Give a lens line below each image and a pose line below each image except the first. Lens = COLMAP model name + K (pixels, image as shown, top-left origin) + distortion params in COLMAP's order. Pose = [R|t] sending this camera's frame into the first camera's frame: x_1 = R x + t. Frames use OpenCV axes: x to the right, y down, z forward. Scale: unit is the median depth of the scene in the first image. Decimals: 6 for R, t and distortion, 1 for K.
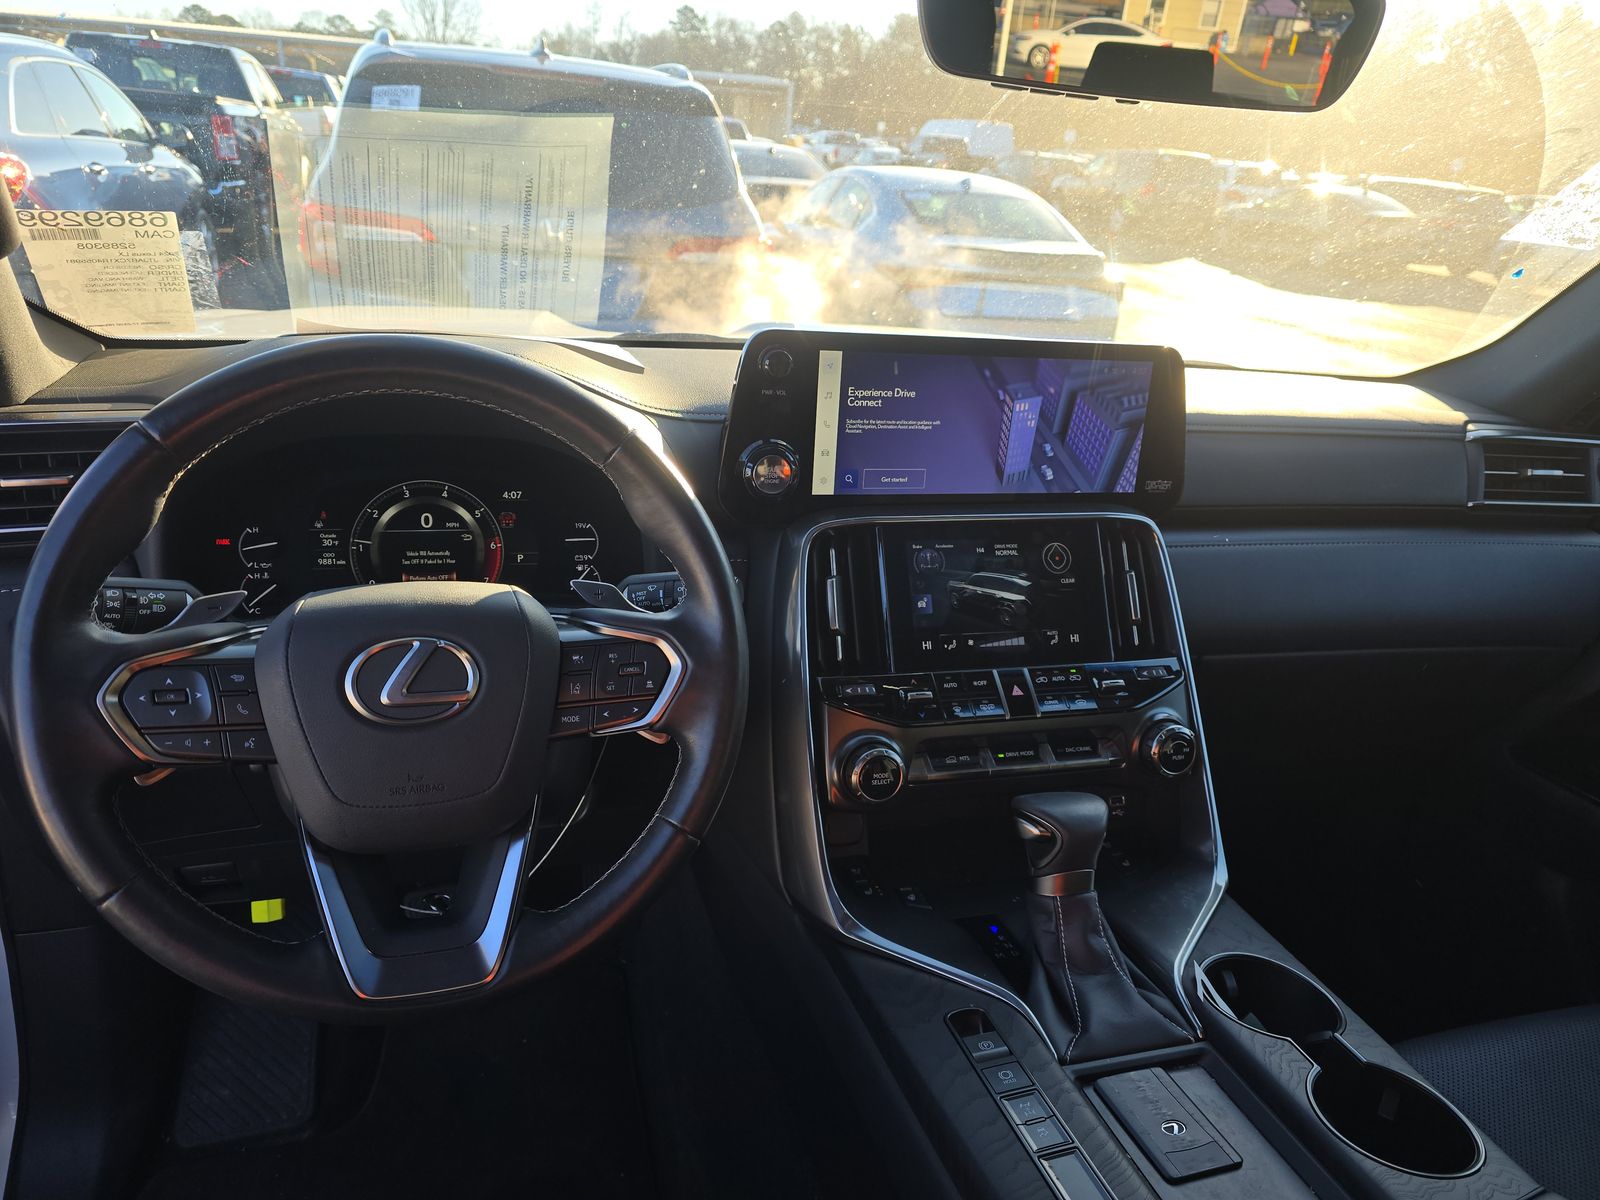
lens RADIAL K [[1086.2, 0, 808.7], [0, 1086.2, 621.8], [0, 0, 1]] dist [0.073159, -0.071221]
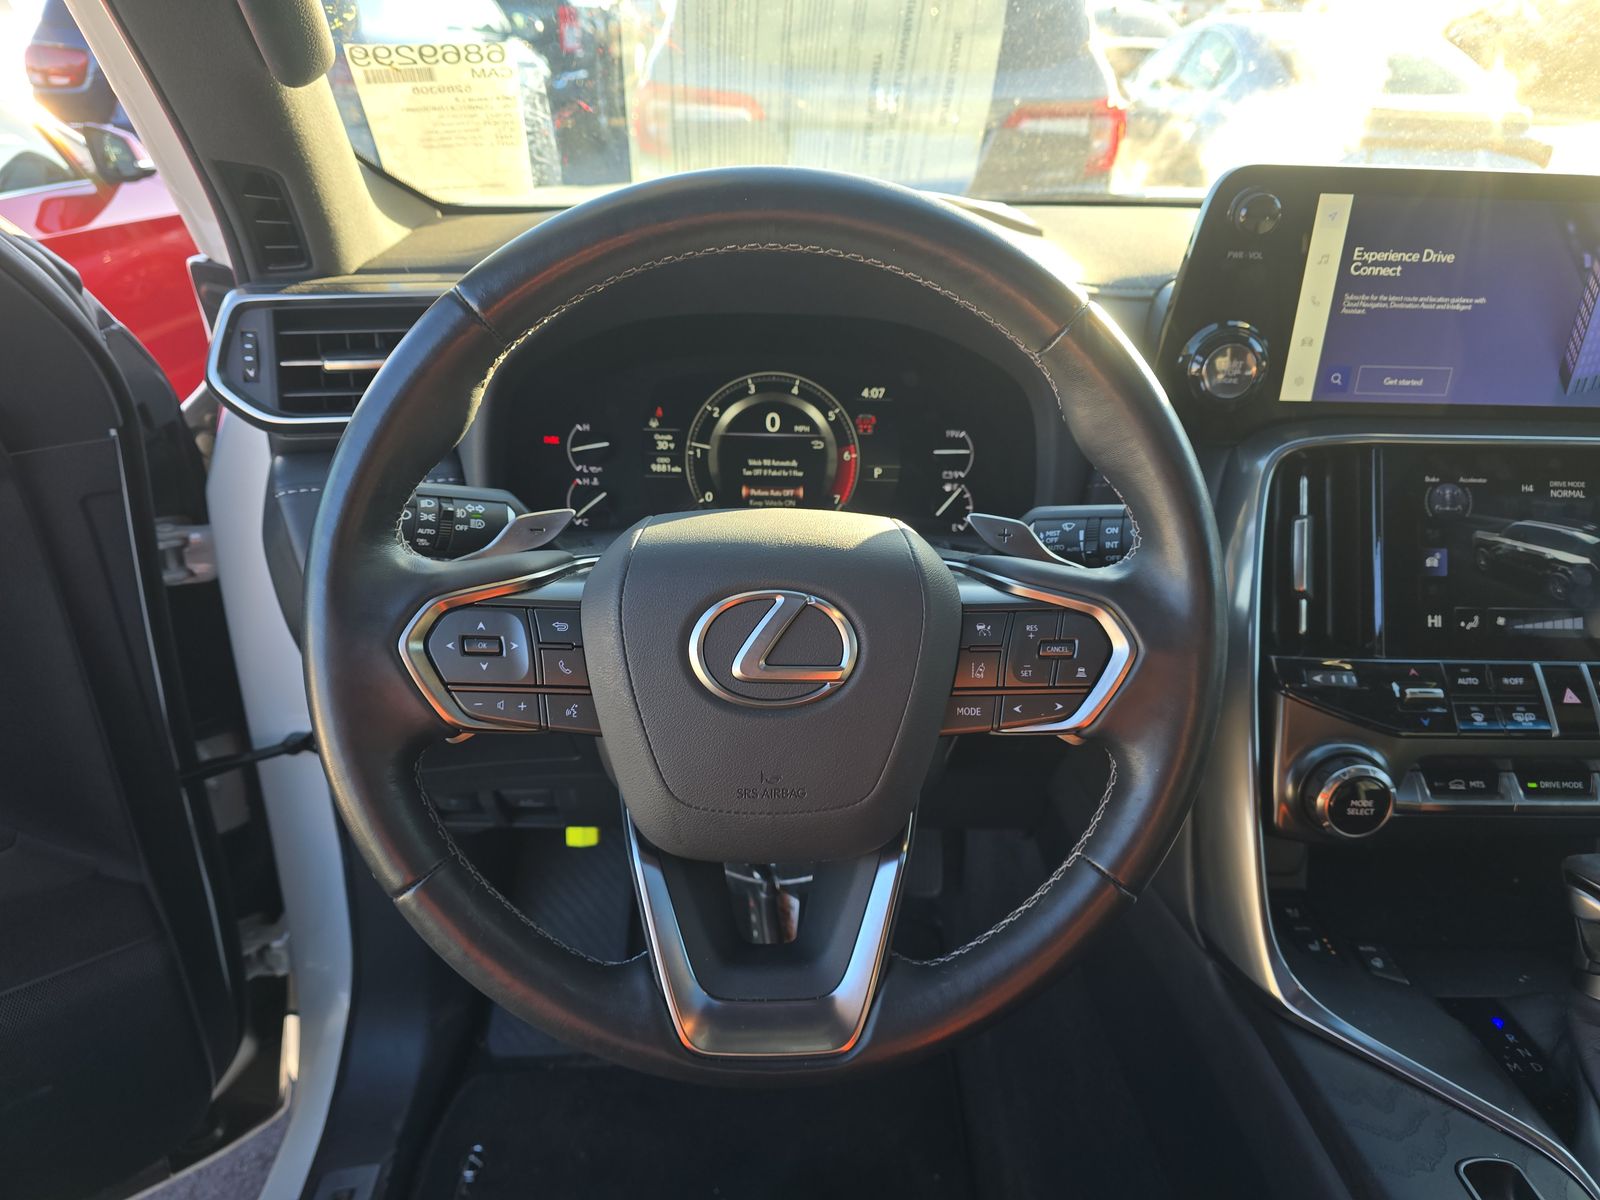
lens RADIAL K [[1086.2, 0, 808.7], [0, 1086.2, 621.8], [0, 0, 1]] dist [0.073159, -0.071221]
pose [[0.964830, 0.080554, -0.250229, -0.112991], [-0.057454, 0.993497, 0.098299, -0.027146], [0.256520, -0.080465, 0.963184, 0.218848]]
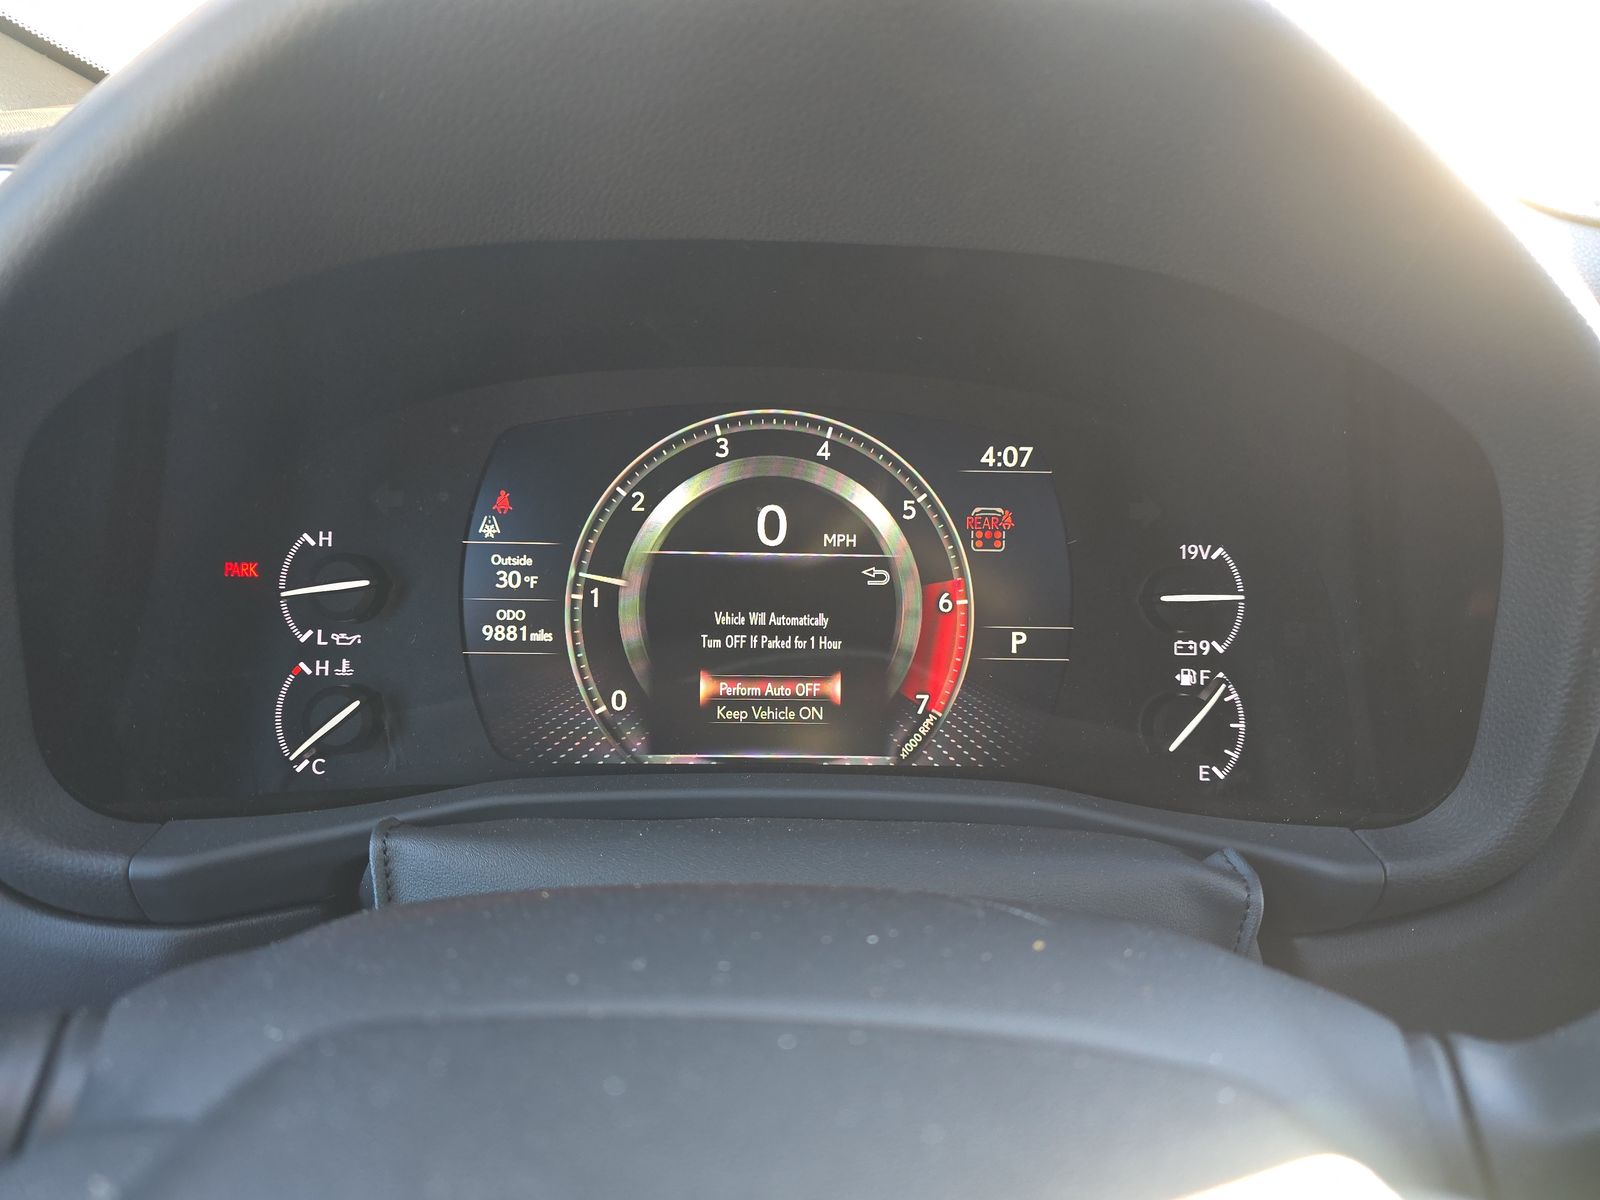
lens RADIAL K [[1072.1, 0, 800.0], [0, 1072.1, 600.0], [0, 0, 1]] dist [0.020337, -0.067818]
pose [[0.967664, 0.062670, -0.244334, -0.273793], [-0.056935, 0.997913, 0.030473, -0.085455], [0.245734, -0.015576, 0.969212, 0.719166]]
